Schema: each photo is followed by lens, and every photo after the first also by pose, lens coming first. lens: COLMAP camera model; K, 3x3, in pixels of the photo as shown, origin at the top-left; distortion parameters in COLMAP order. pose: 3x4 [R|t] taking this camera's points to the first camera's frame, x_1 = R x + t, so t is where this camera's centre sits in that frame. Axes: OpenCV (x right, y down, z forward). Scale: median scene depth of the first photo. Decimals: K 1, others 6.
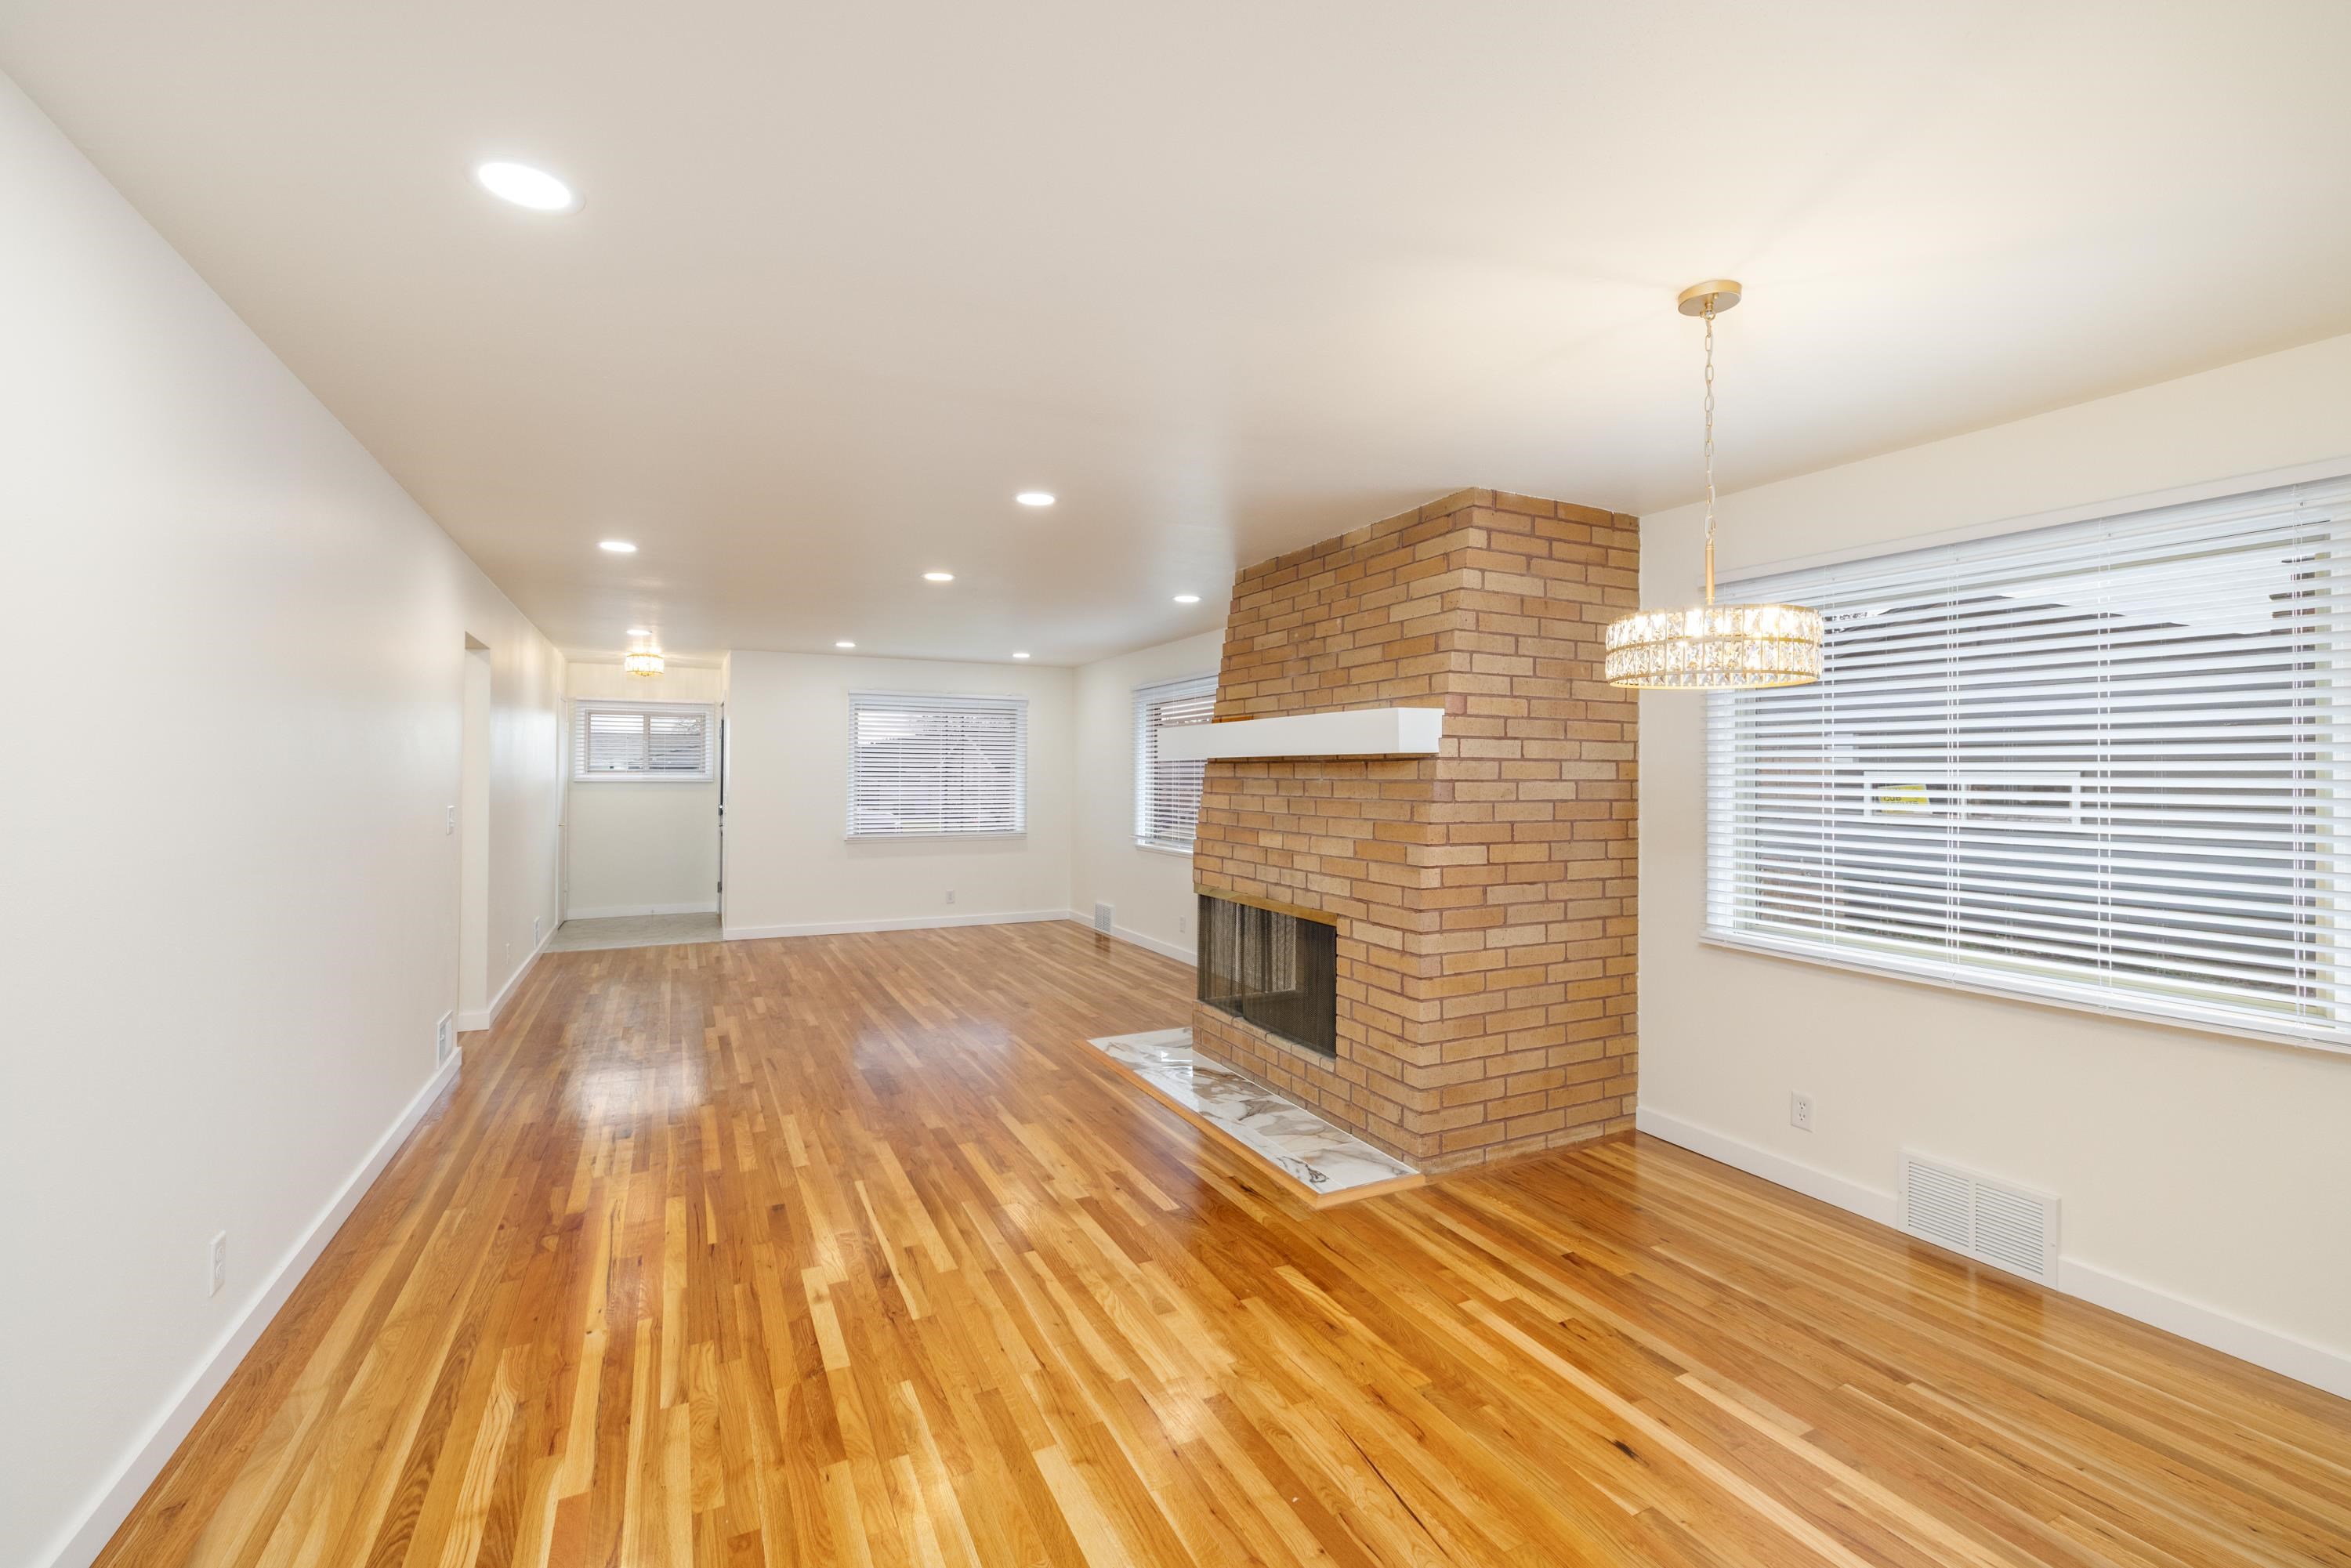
lens RADIAL K [[986.3, 0, 1164.9], [0, 986.3, 778.1], [0, 0, 1]] dist [0.002629, 0.000250]
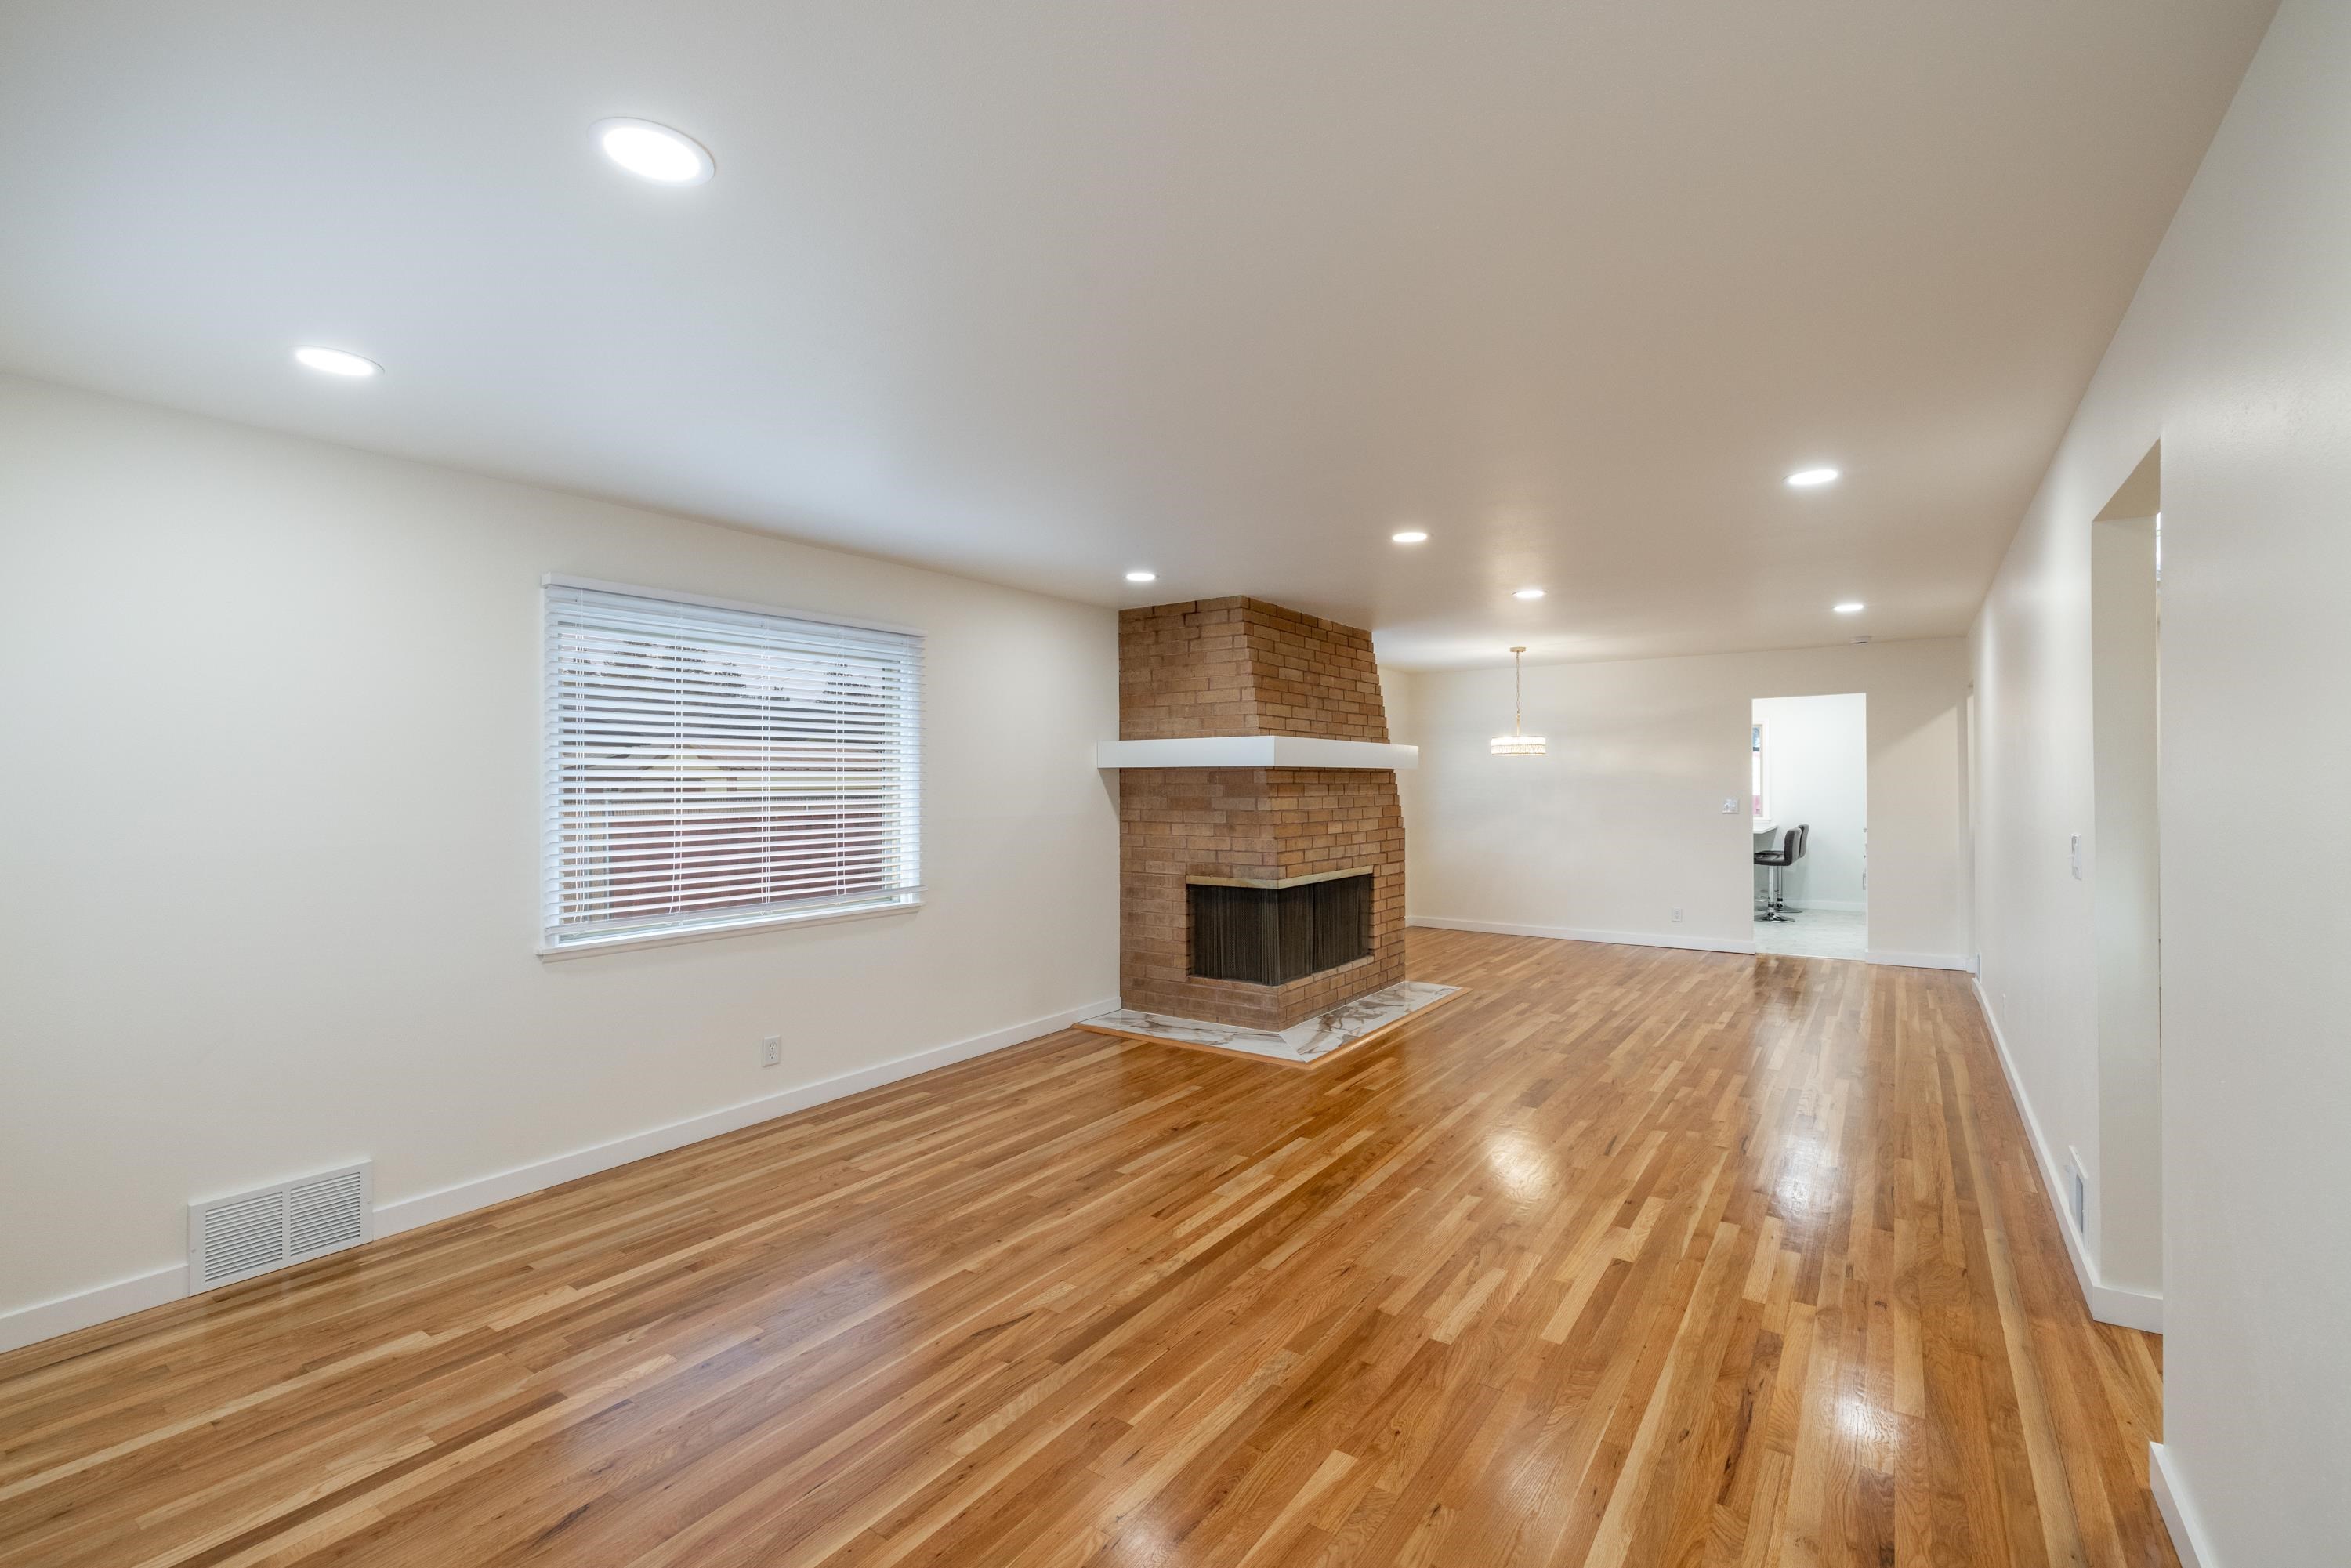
lens RADIAL K [[986.3, 0, 1240.8], [0, 986.3, 780.7], [0, 0, 1]] dist [0.002629, 0.000250]
pose [[-0.502590, 0.000893, 0.864524, -1.250158], [0.004061, 0.999991, 0.001328, -0.005840], [-0.864515, 0.004178, -0.502589, 2.215274]]
